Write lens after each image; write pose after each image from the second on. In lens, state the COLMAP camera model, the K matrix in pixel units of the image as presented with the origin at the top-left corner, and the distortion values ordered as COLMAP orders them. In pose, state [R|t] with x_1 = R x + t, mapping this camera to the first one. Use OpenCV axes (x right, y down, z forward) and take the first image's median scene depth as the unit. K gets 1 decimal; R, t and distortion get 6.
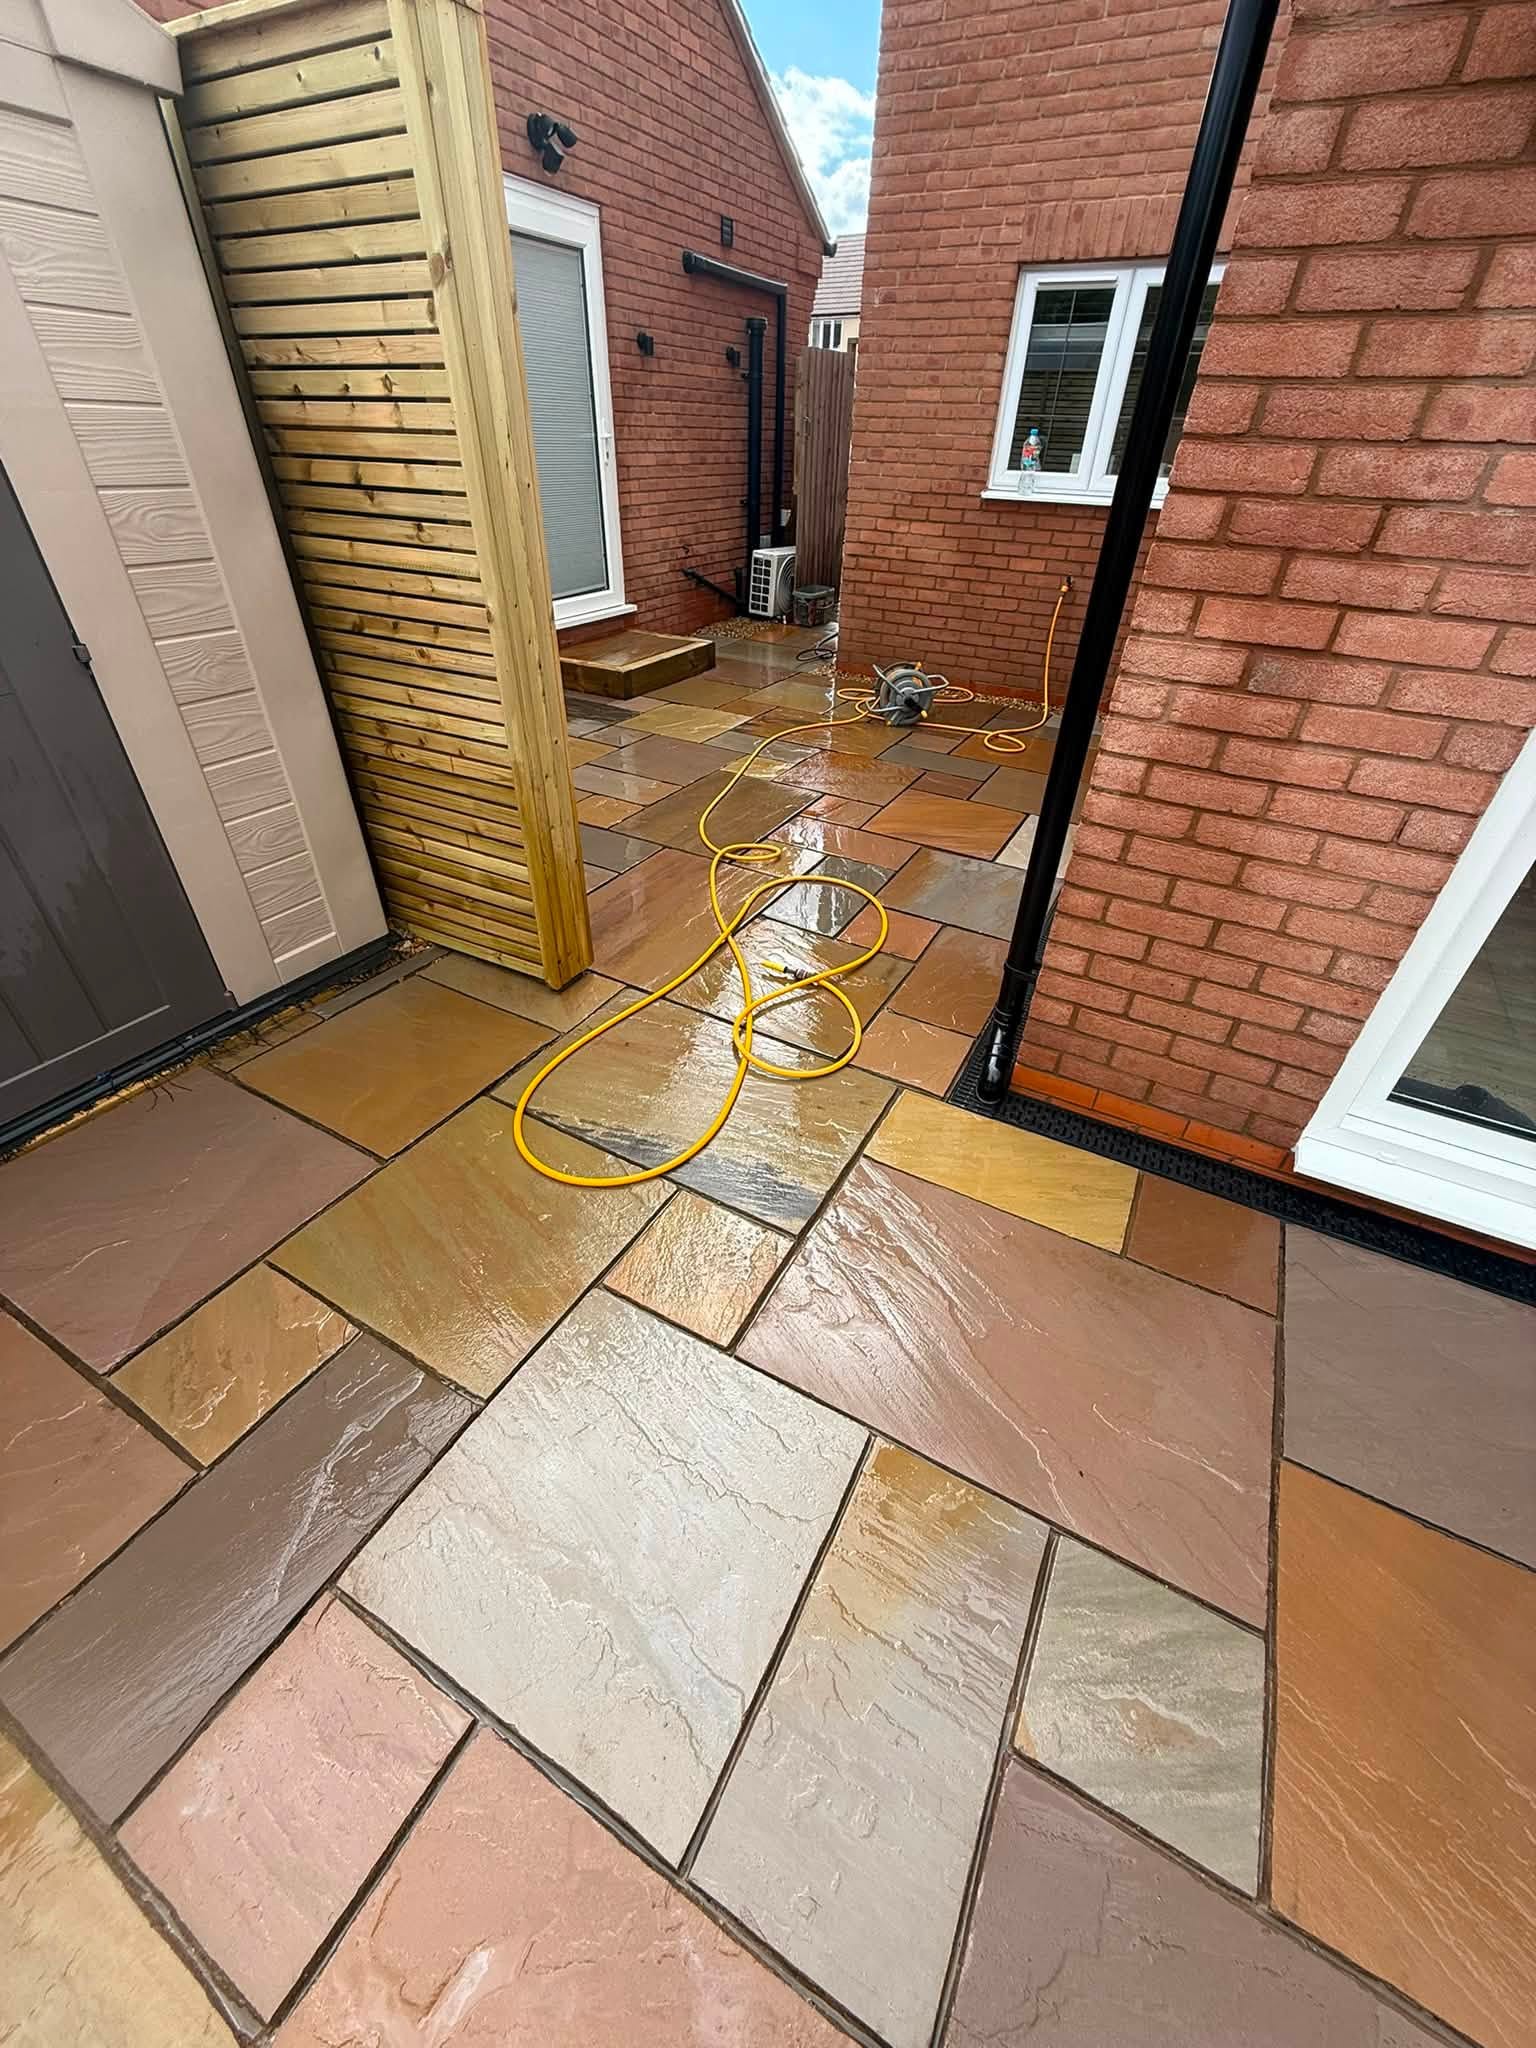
lens RADIAL K [[810.5, 0, 768.7], [0, 810.5, 1019.0], [0, 0, 1]] dist [0.000069, -0.000610]
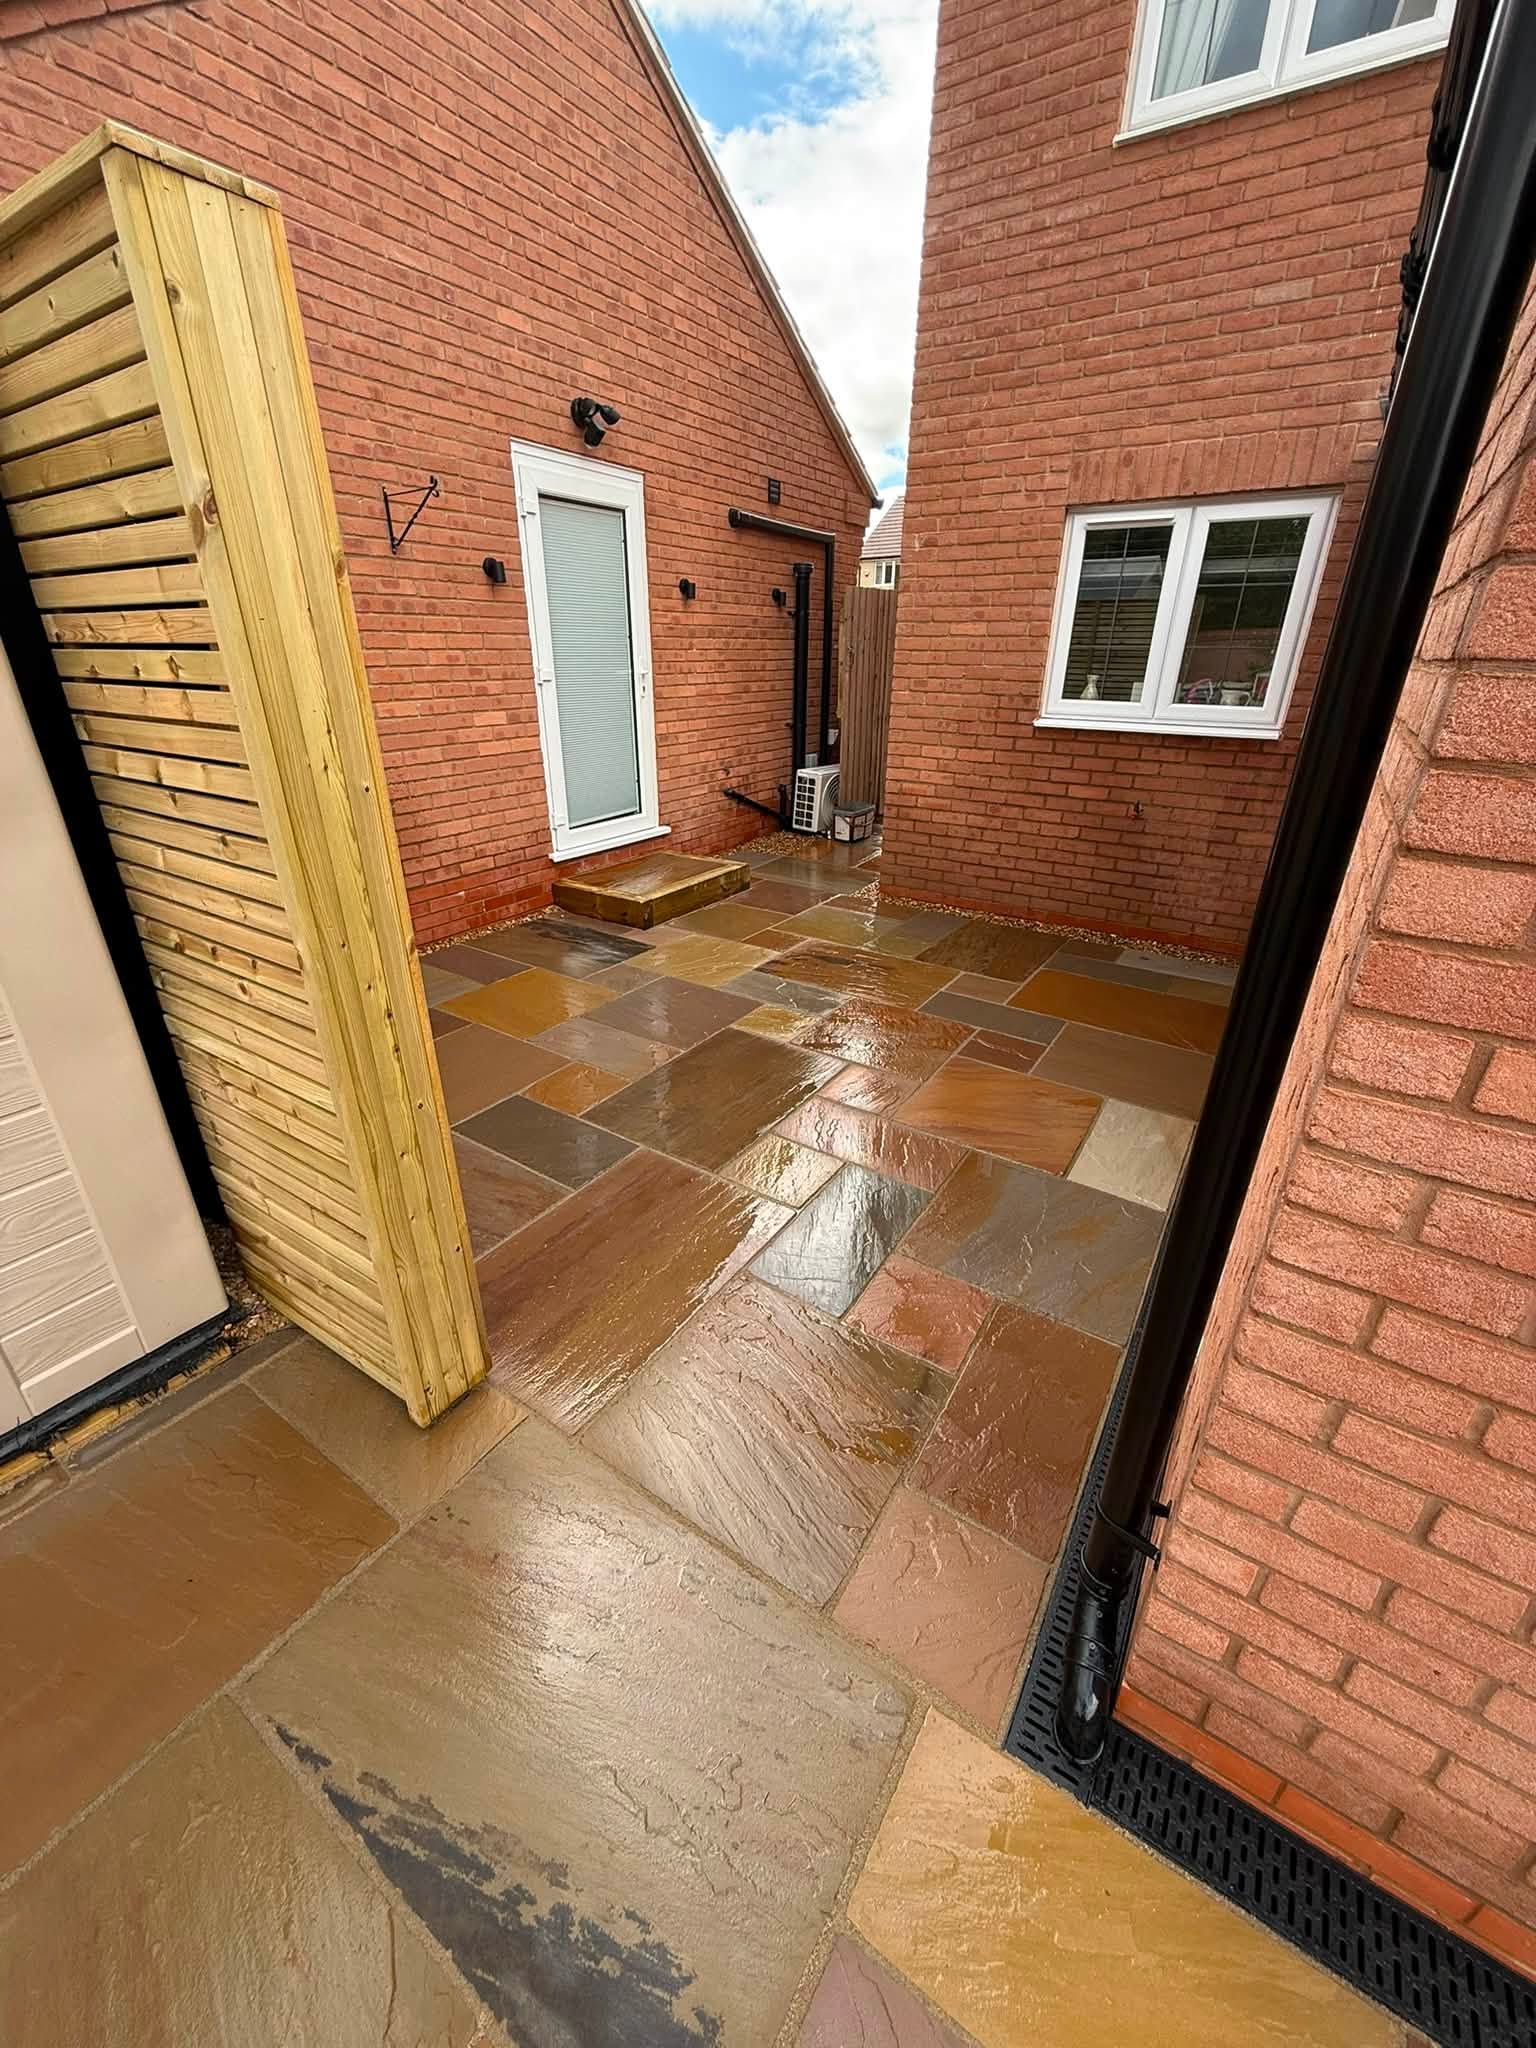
lens RADIAL K [[810.5, 0, 768.7], [0, 810.5, 1018.4], [0, 0, 1]] dist [0.000069, -0.000610]
pose [[0.996729, 0.015990, -0.079225, 0.077636], [-0.031407, 0.979826, -0.197370, -0.244831], [0.074471, 0.199213, 0.977122, 0.276907]]
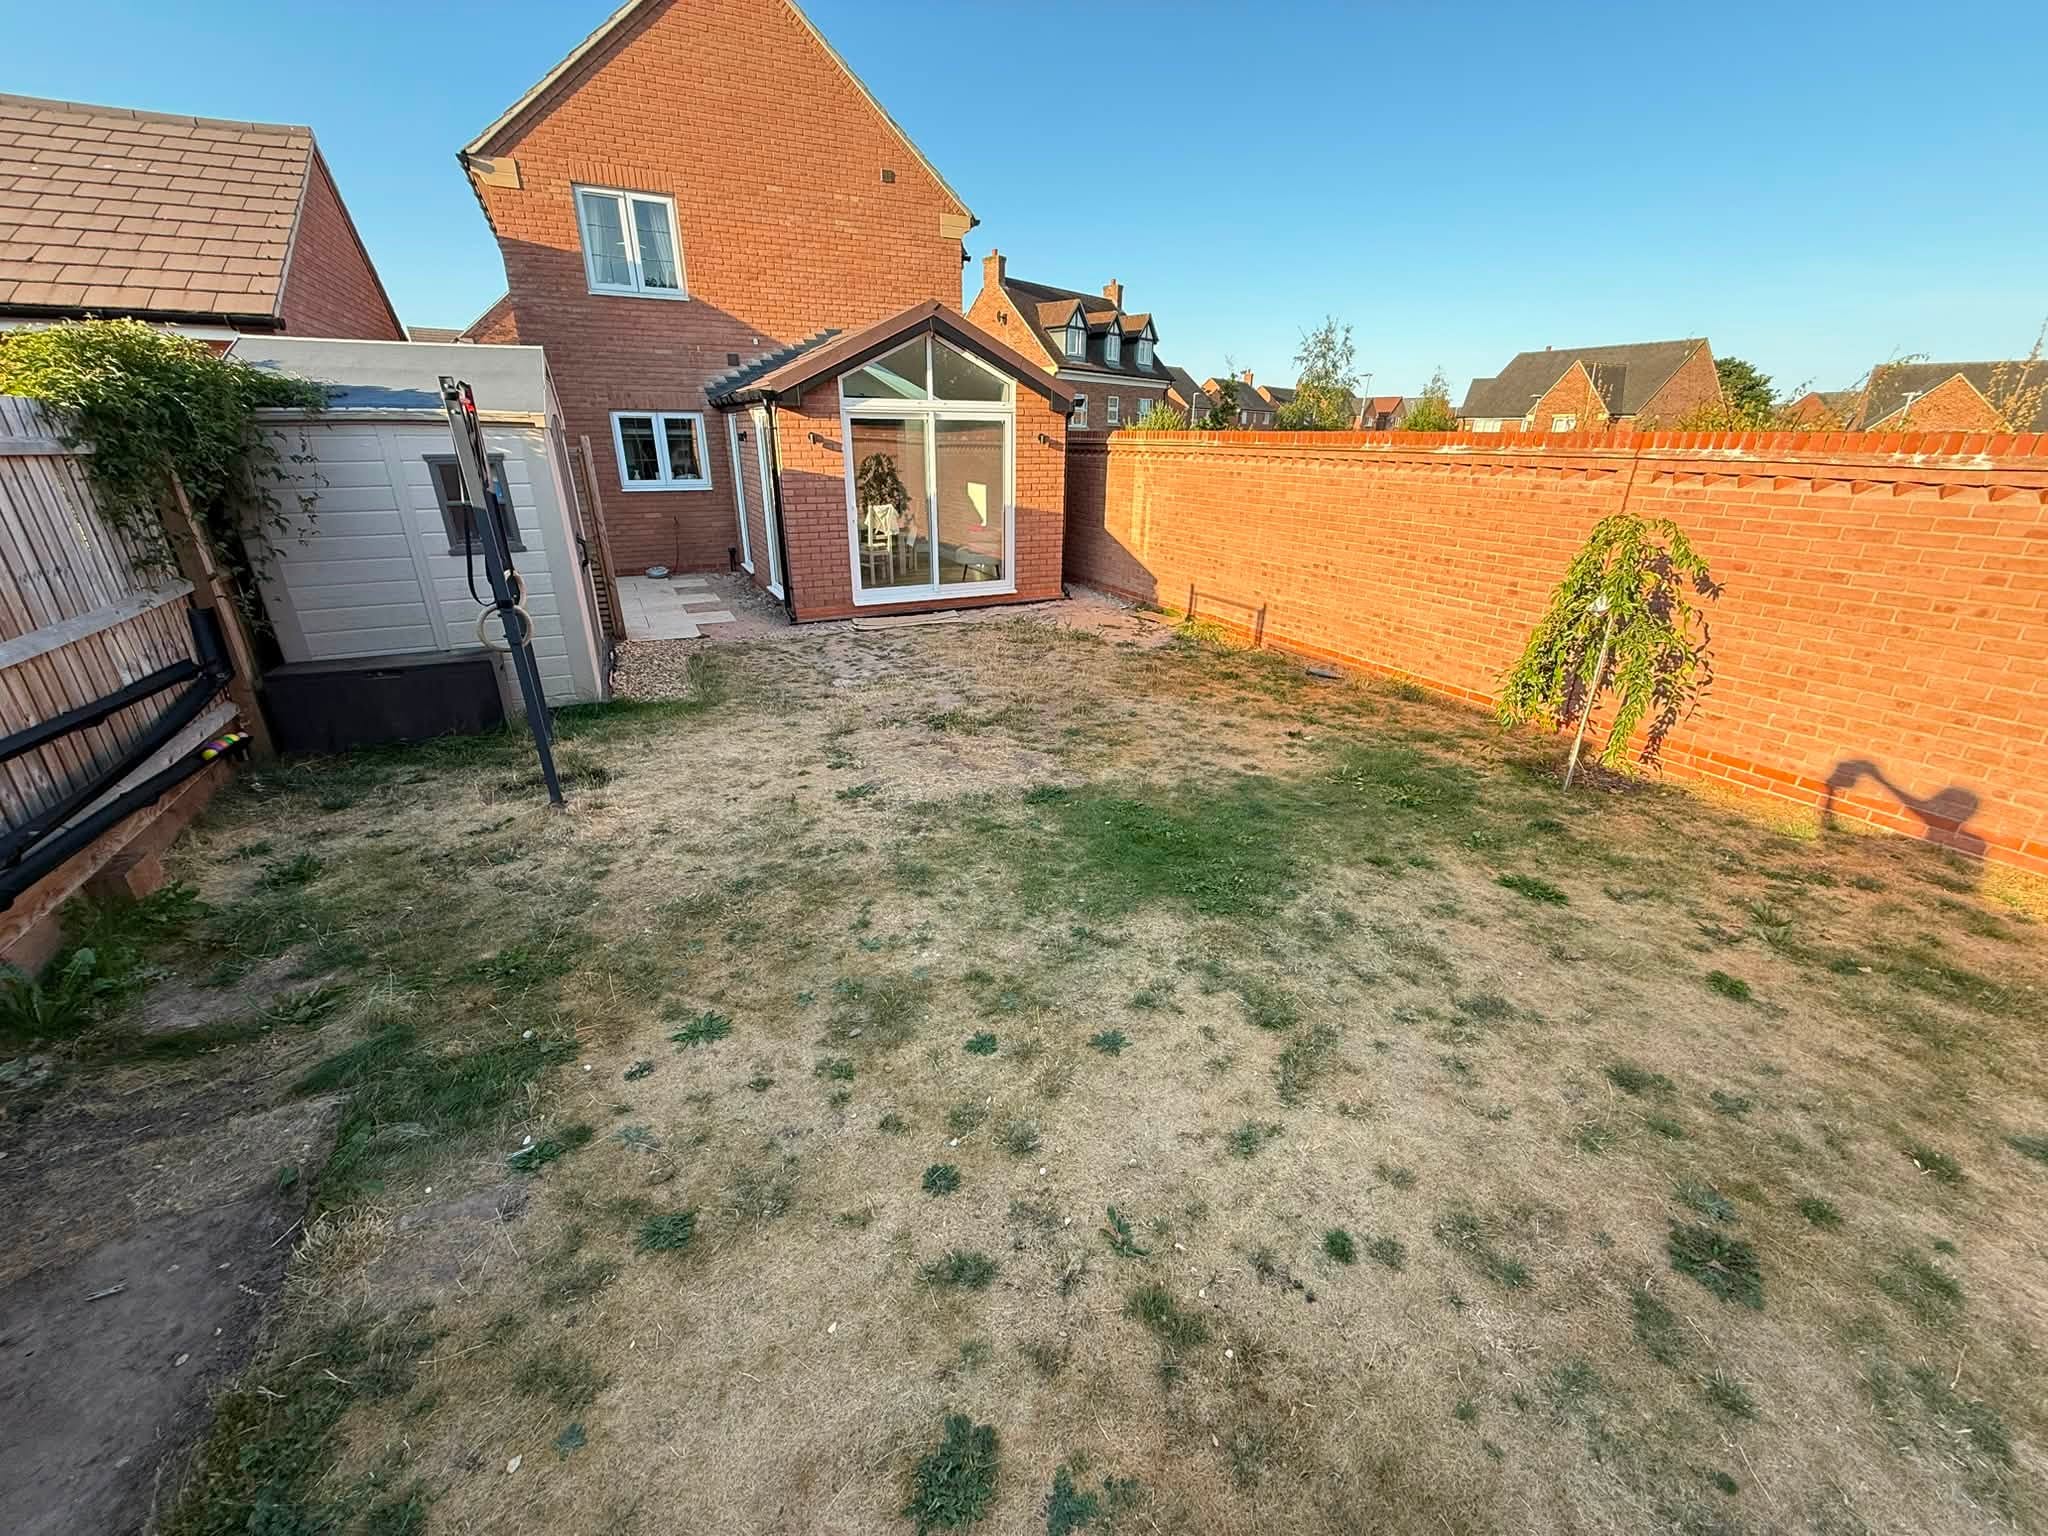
lens RADIAL K [[810.5, 0, 1017.7], [0, 810.5, 767.6], [0, 0, 1]] dist [0.000069, -0.000610]
pose [[0.578778, -0.331287, 0.745161, -2.084317], [0.485483, 0.874170, 0.011561, 1.095162], [-0.655227, 0.355072, 0.666784, -1.939818]]
